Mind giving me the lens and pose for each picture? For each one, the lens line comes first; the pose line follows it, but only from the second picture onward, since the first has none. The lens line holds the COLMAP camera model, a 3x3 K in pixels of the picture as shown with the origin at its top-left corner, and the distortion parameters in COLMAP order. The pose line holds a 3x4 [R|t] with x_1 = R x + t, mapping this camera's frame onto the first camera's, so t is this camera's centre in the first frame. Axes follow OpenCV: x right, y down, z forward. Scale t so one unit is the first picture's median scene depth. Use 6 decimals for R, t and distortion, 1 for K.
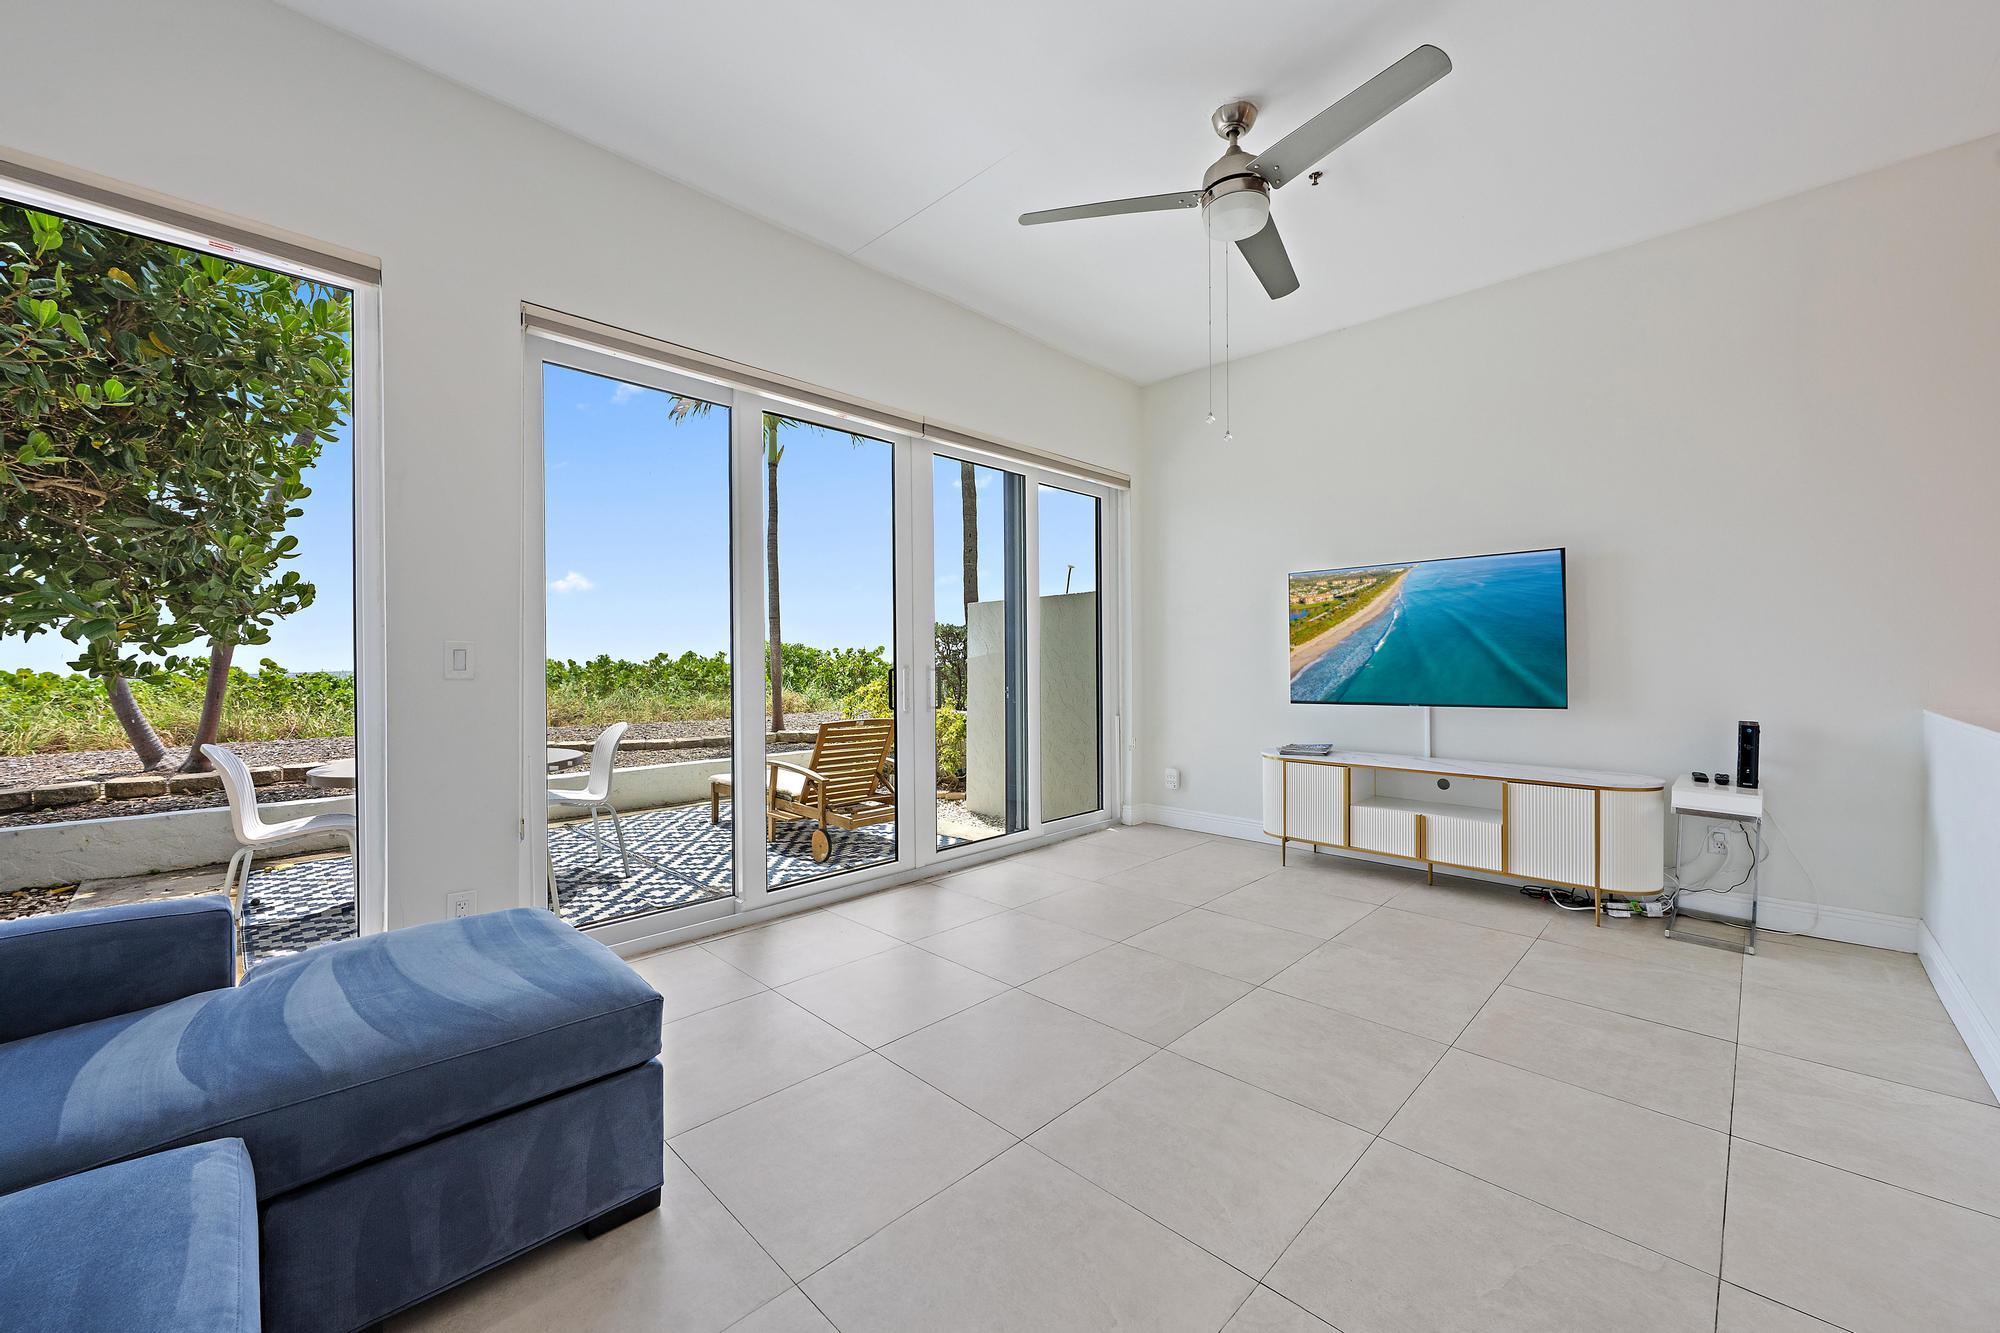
lens RADIAL K [[765.8, 0, 1012.1], [0, 765.8, 666.6], [0, 0, 1]] dist [-0.001489, -0.000262]
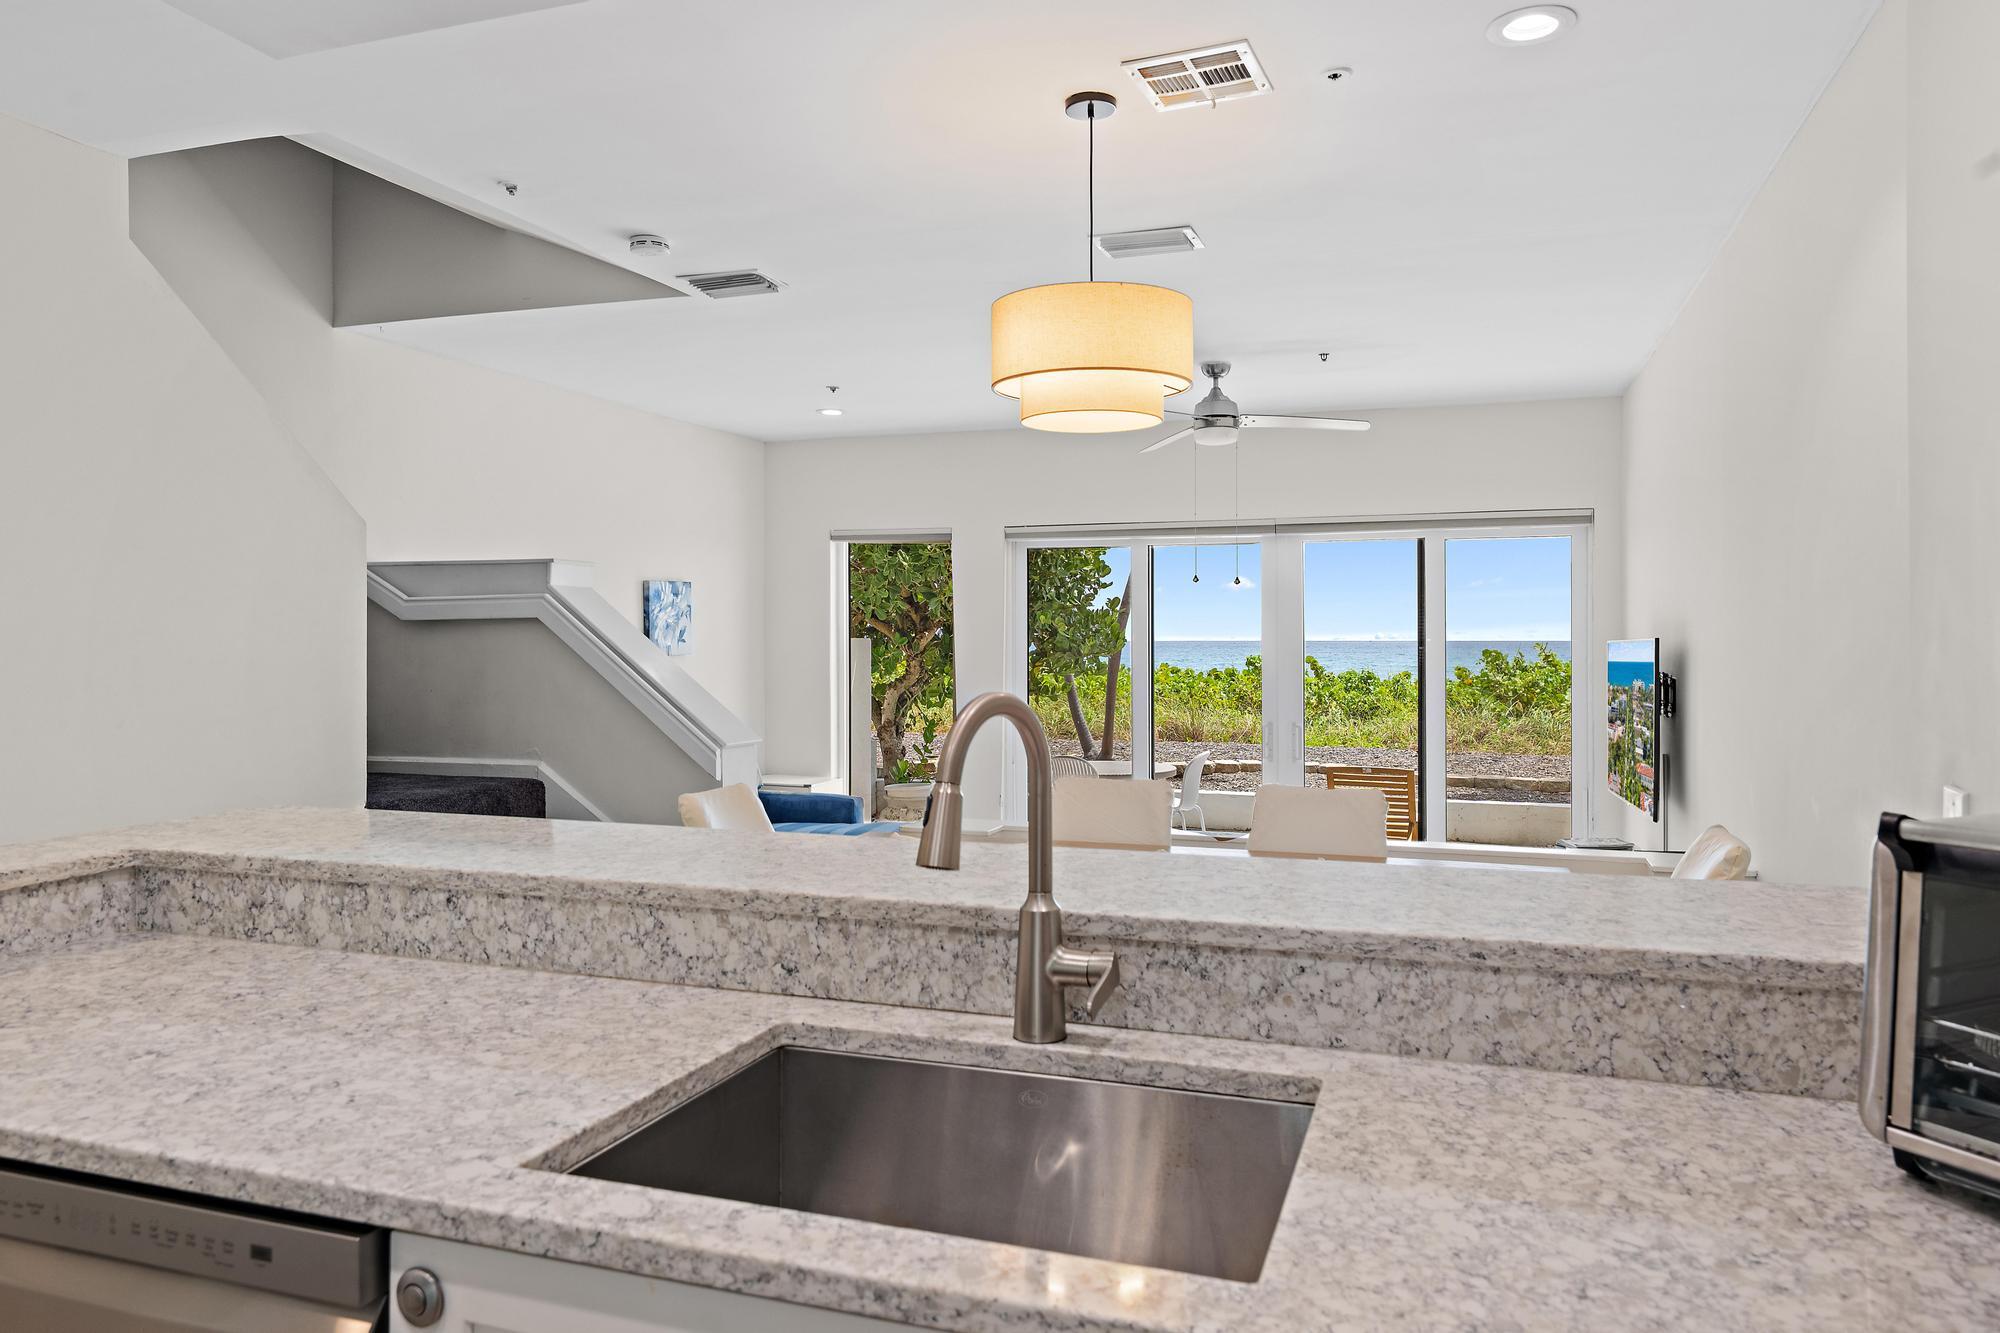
lens RADIAL K [[1341.8, 0, 1008.1], [0, 1341.8, 649.2], [0, 0, 1]] dist [0.000818, -0.000640]
pose [[0.423190, 0.013965, -0.905933, 1.420807], [-0.008272, 0.999899, 0.011550, -0.122535], [0.906003, 0.002606, 0.423263, -0.248362]]
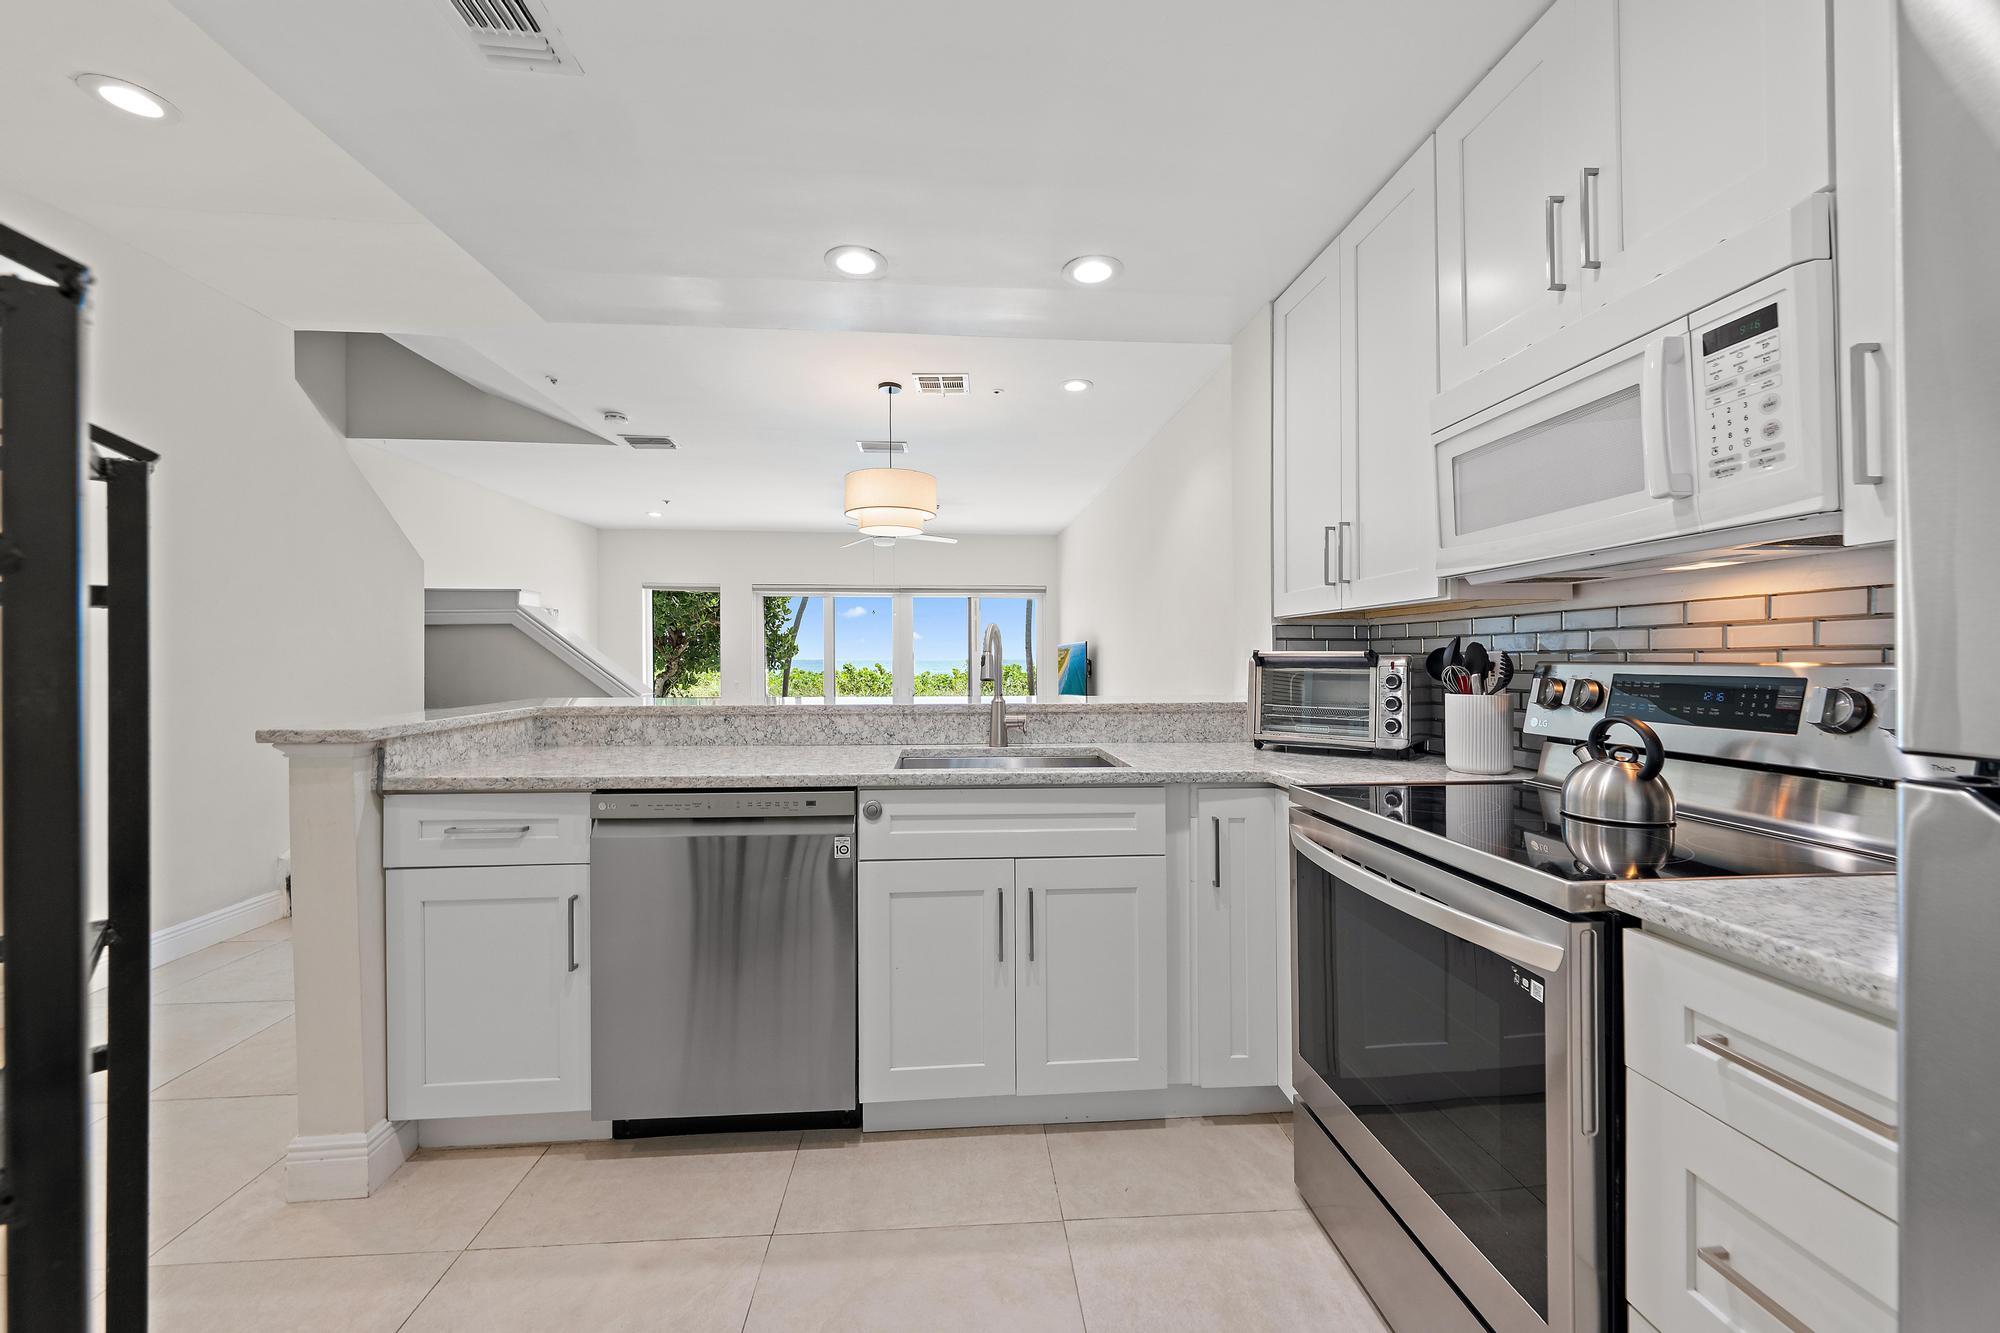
lens RADIAL K [[757.0, 0, 1007.1], [0, 757.0, 658.0], [0, 0, 1]] dist [-0.001444, -0.000066]
pose [[0.753778, 0.006046, -0.657101, 1.480662], [-0.008612, 0.999963, -0.000679, -0.085696], [0.657072, 0.006170, 0.753802, -0.497641]]
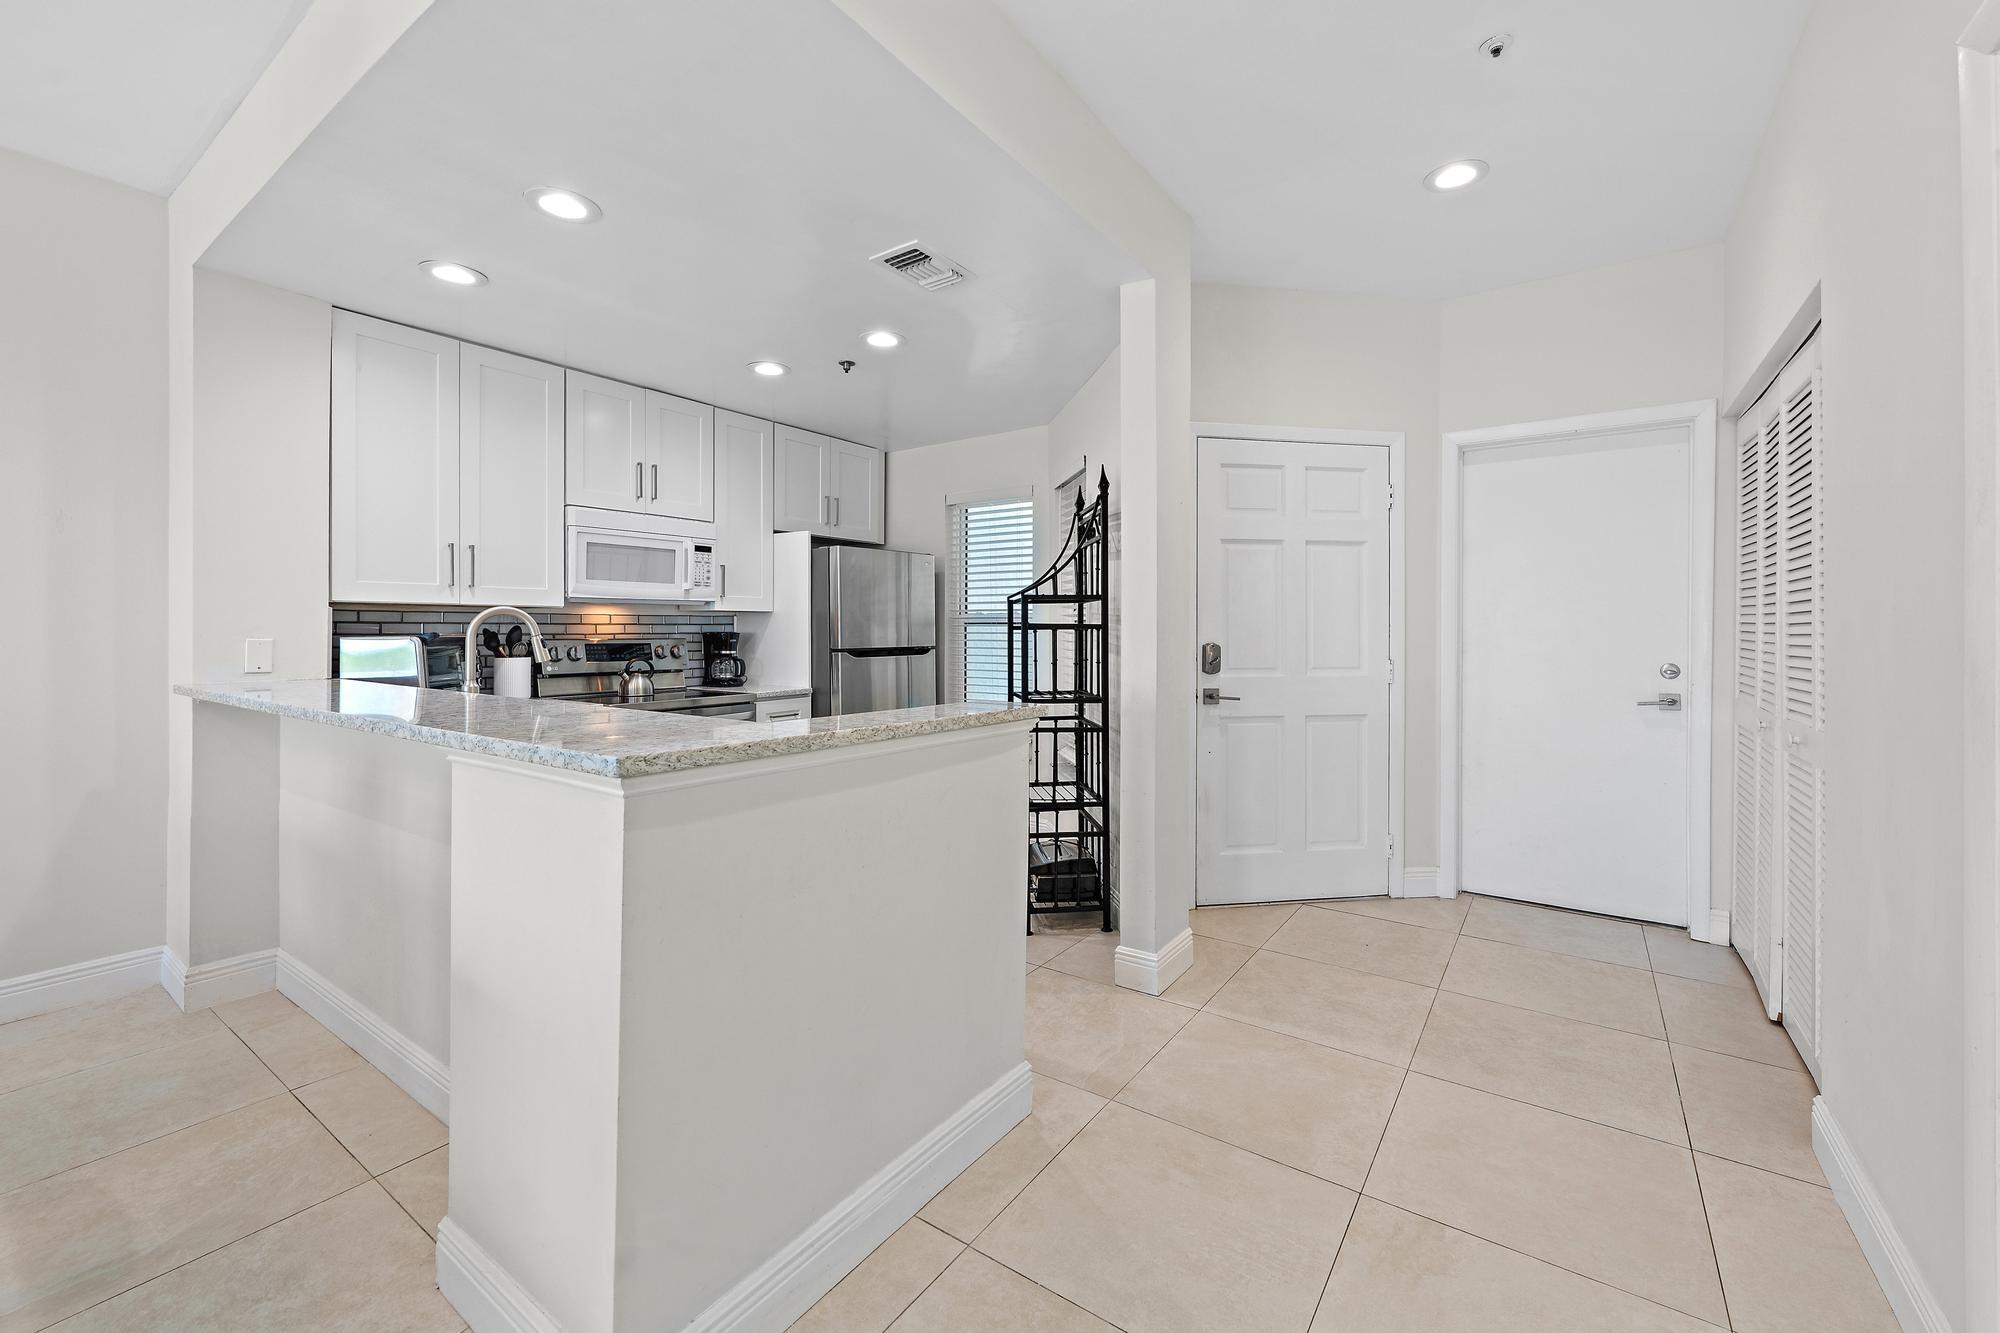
lens RADIAL K [[812.9, 0, 997.2], [0, 812.9, 631.3], [0, 0, 1]] dist [-0.000144, 0.000241]
pose [[-0.150746, 0.006395, 0.988552, 0.540863], [0.005606, 0.999969, -0.005614, -0.087279], [-0.988557, 0.004695, -0.150777, -0.368127]]
